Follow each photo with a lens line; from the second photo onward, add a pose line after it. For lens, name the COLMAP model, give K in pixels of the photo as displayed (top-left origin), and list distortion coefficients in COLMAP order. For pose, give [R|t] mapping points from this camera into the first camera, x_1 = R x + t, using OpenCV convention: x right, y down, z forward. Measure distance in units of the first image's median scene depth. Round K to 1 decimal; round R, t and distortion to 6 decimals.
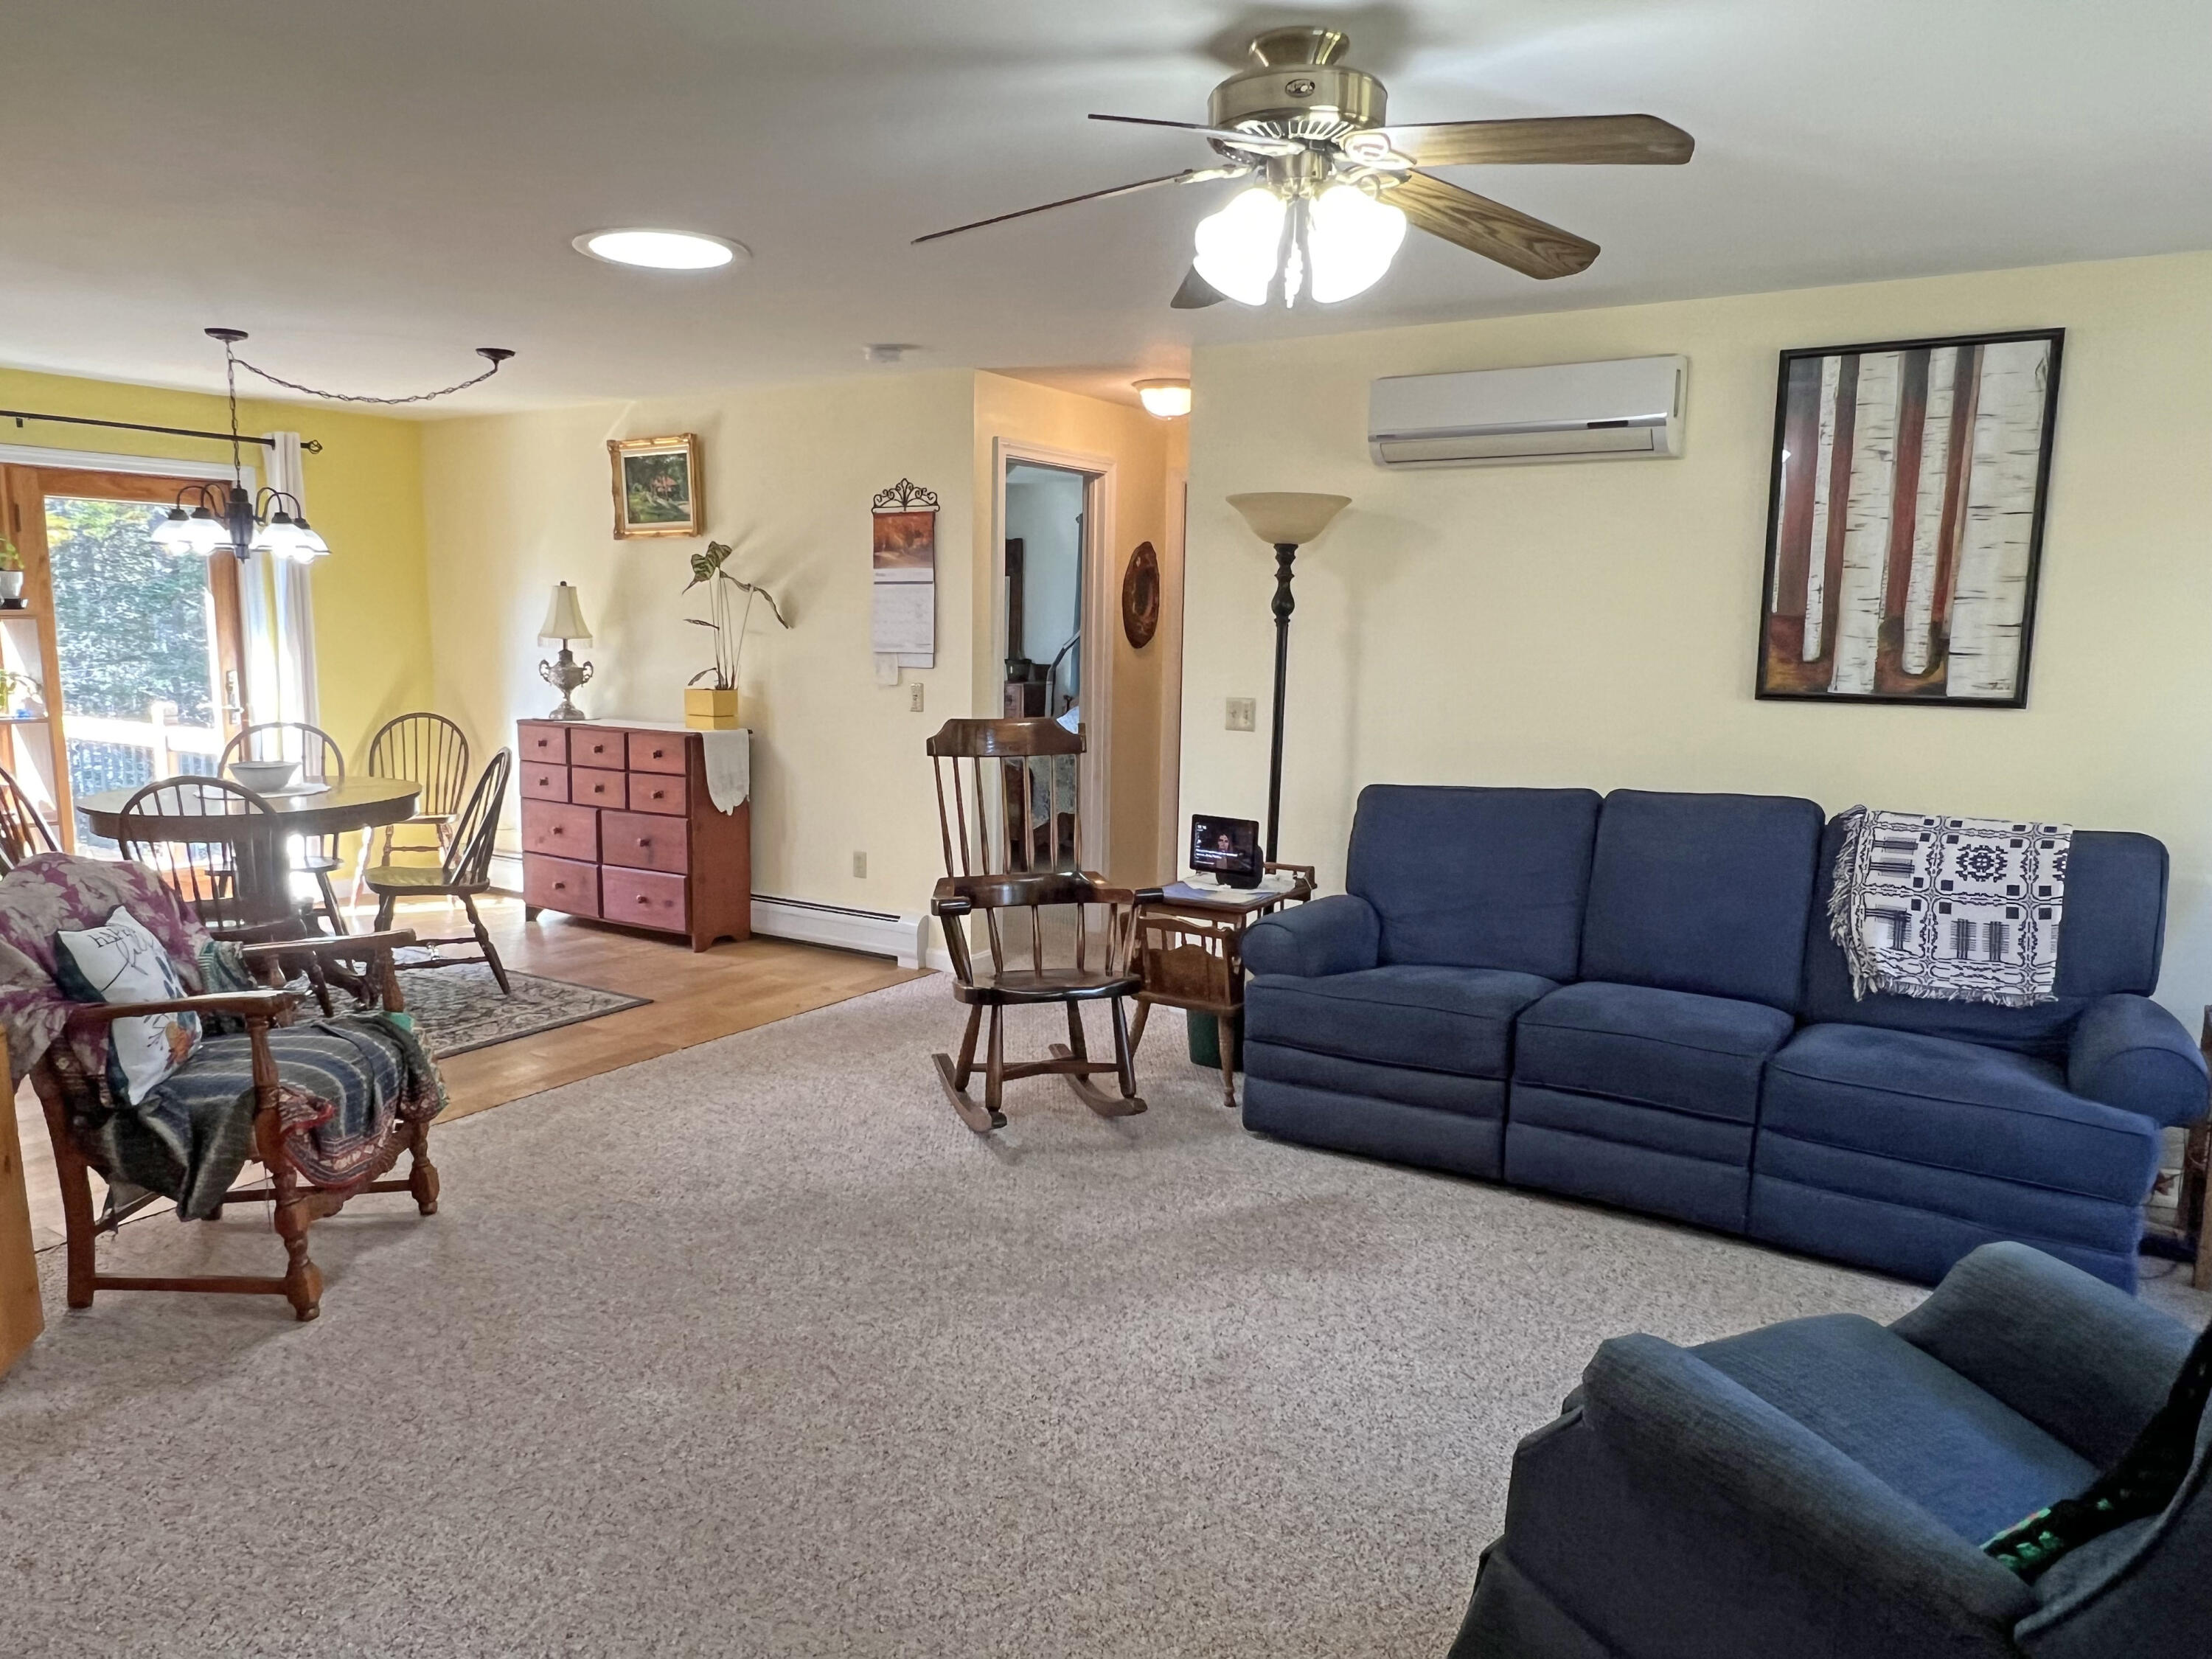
lens RADIAL K [[1445.6, 0, 1085.6], [0, 1445.6, 840.1], [0, 0, 1]] dist [0.004346, -0.004450]
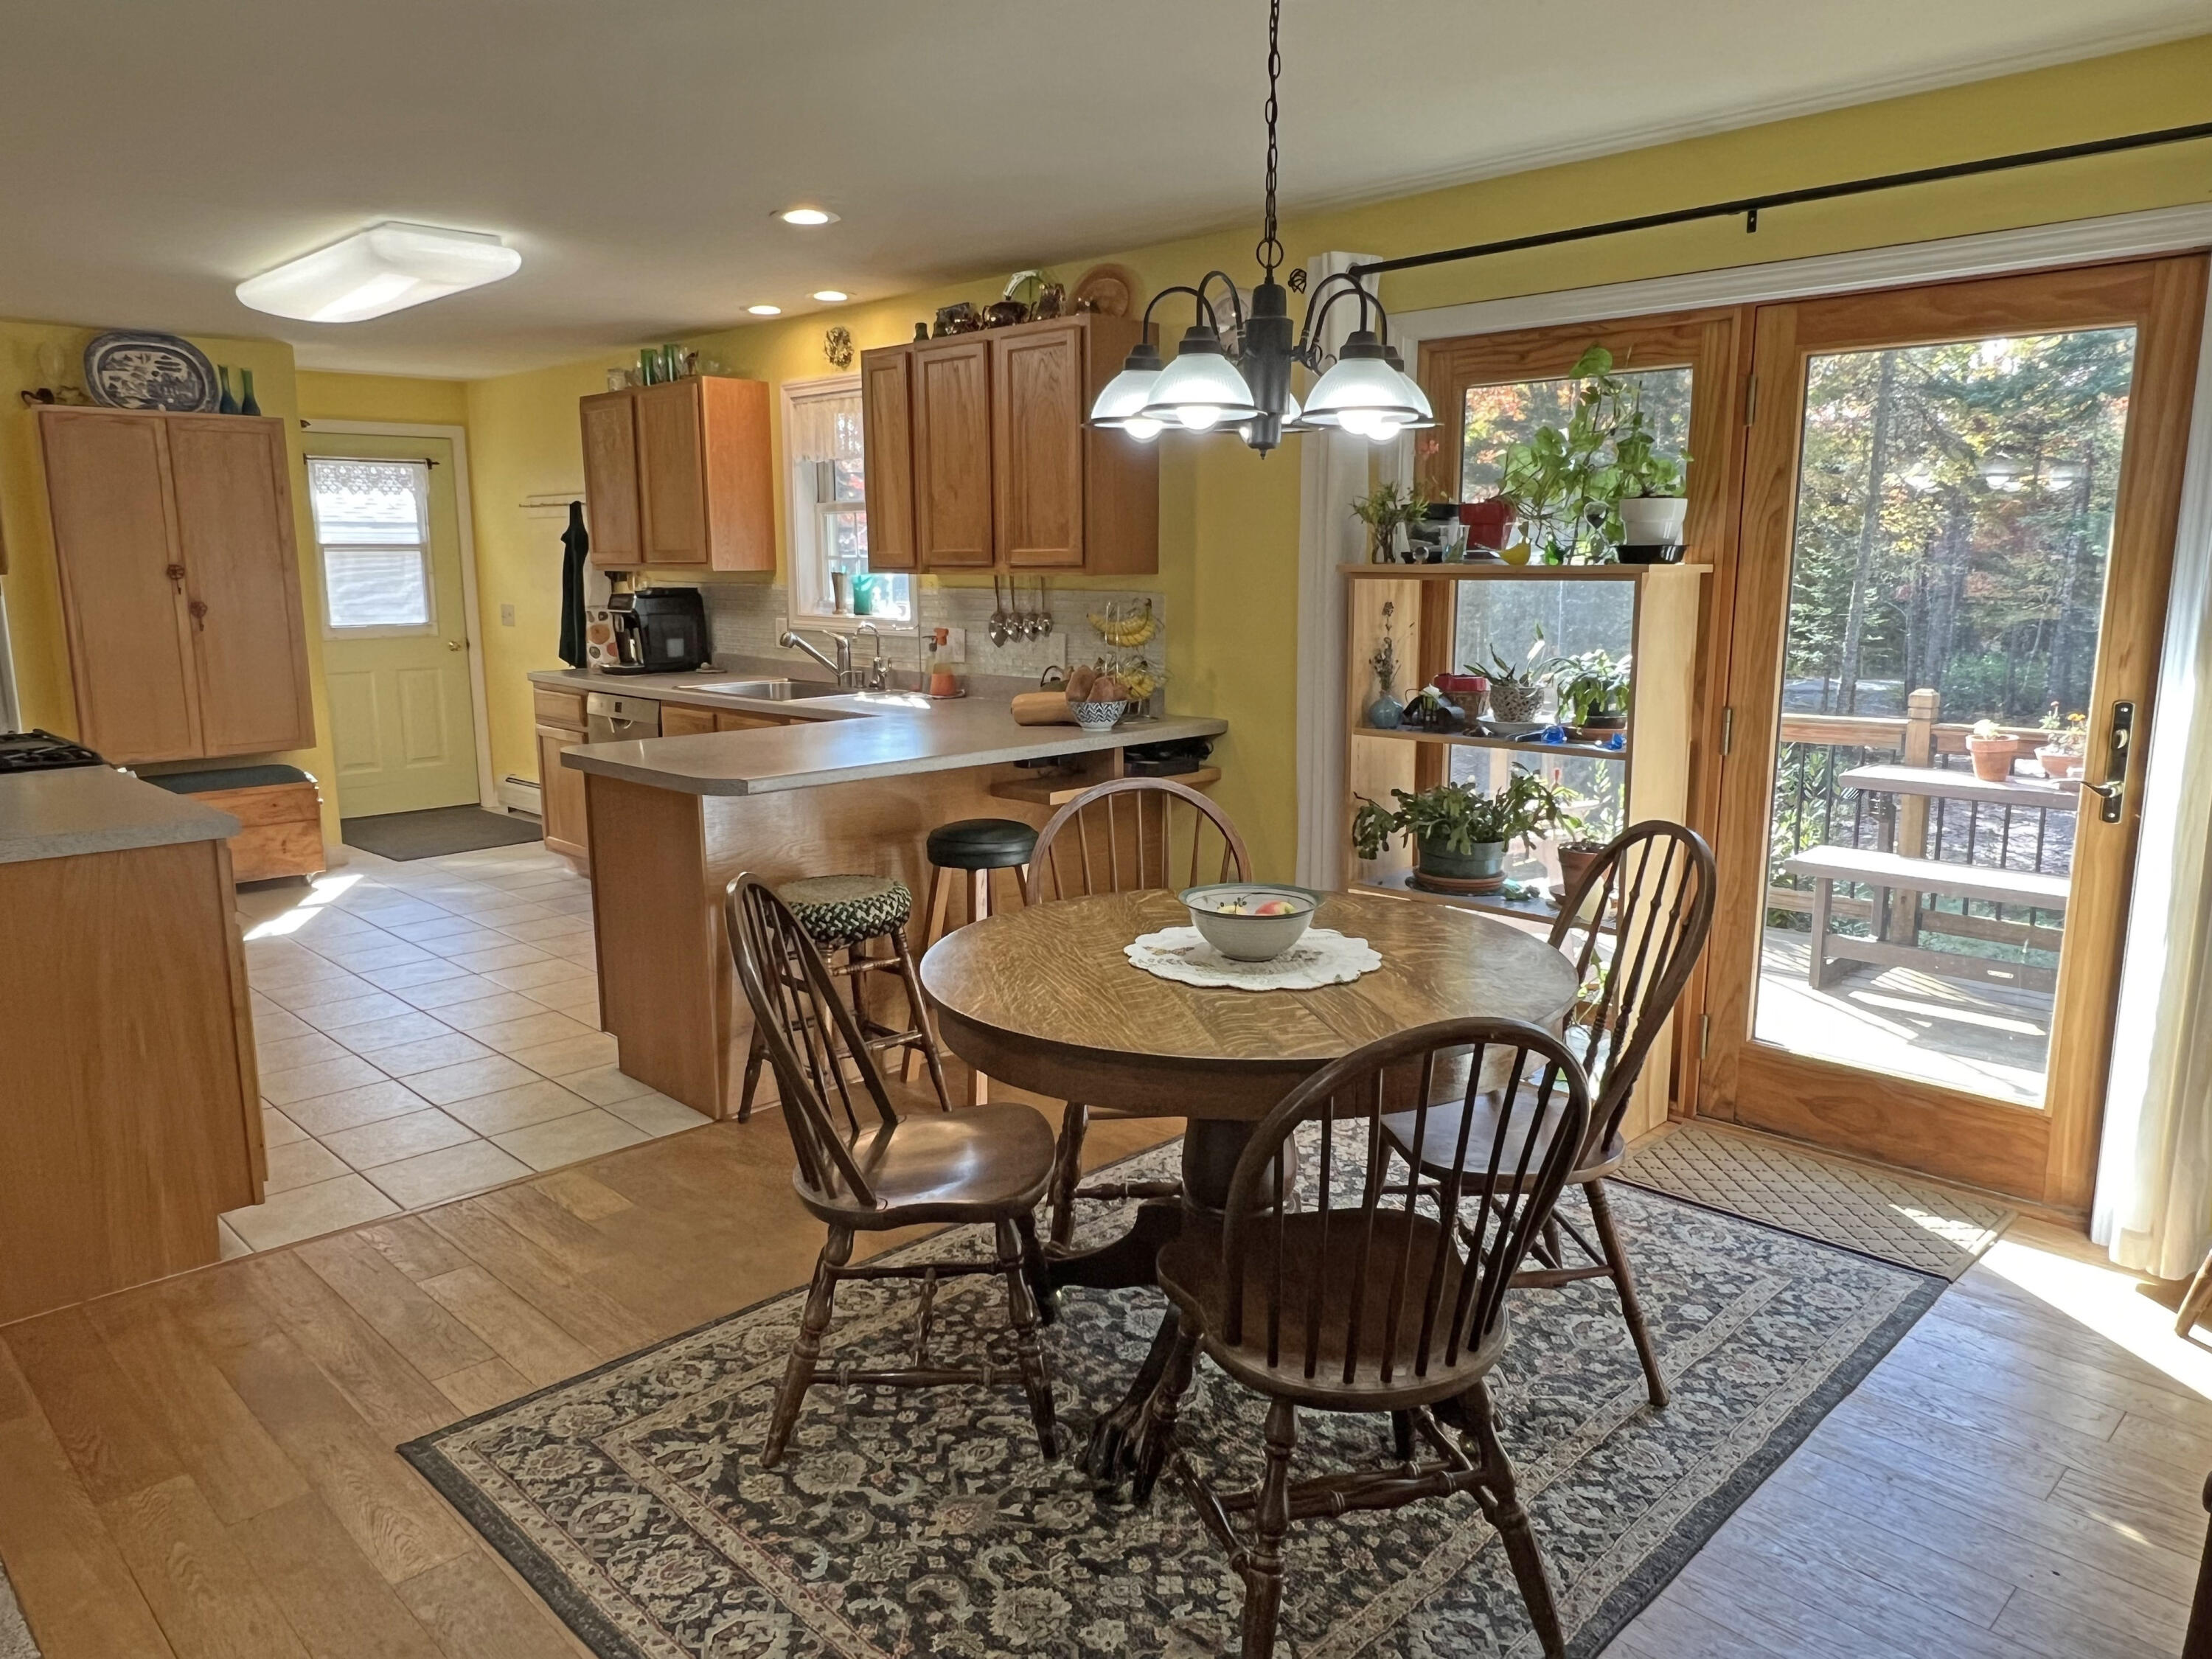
lens RADIAL K [[1507.6, 0, 1093.7], [0, 1507.6, 843.5], [0, 0, 1]] dist [0.006113, -0.005424]
pose [[-0.234051, 0.172200, -0.956853, -0.109198], [-0.149487, 0.966112, 0.210431, -0.176490], [0.960663, 0.192289, -0.200378, 1.131592]]
